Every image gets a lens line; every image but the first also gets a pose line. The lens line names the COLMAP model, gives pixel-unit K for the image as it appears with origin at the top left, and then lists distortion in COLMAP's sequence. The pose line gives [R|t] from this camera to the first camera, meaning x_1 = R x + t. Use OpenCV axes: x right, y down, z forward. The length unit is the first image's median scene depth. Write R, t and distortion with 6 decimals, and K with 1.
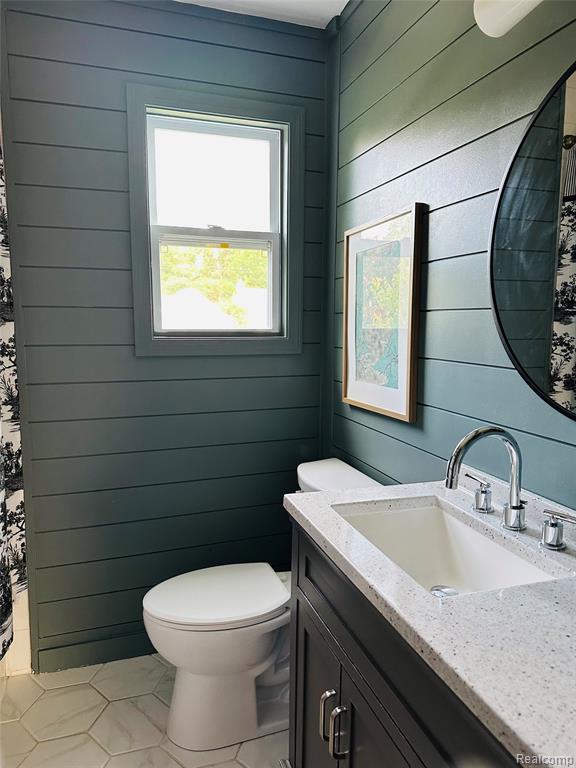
lens RADIAL K [[537.7, 0, 287.7], [0, 537.7, 395.5], [0, 0, 1]] dist [0.137265, -0.180740]
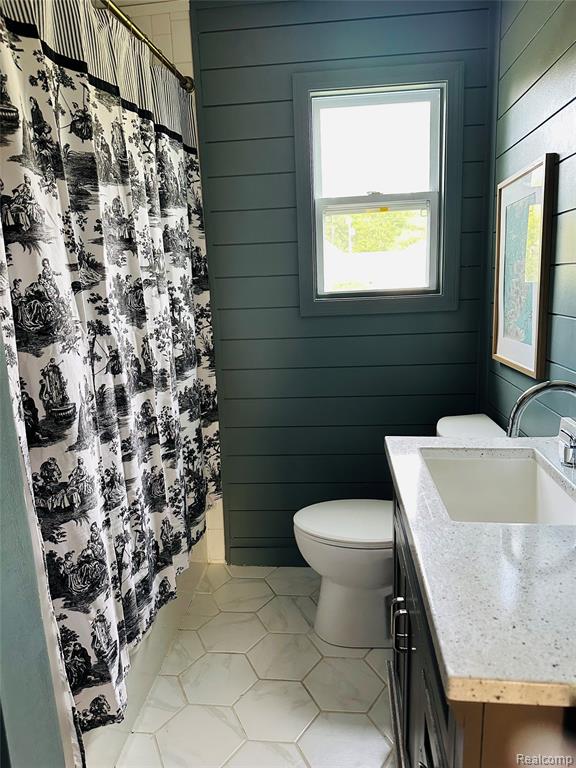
lens RADIAL K [[537.7, 0, 287.7], [0, 537.7, 395.5], [0, 0, 1]] dist [0.137265, -0.180740]
pose [[0.915283, 0.046989, -0.400061, 0.174567], [-0.015566, 0.996557, 0.081439, 0.003824], [0.402510, -0.068312, 0.912863, -0.087654]]
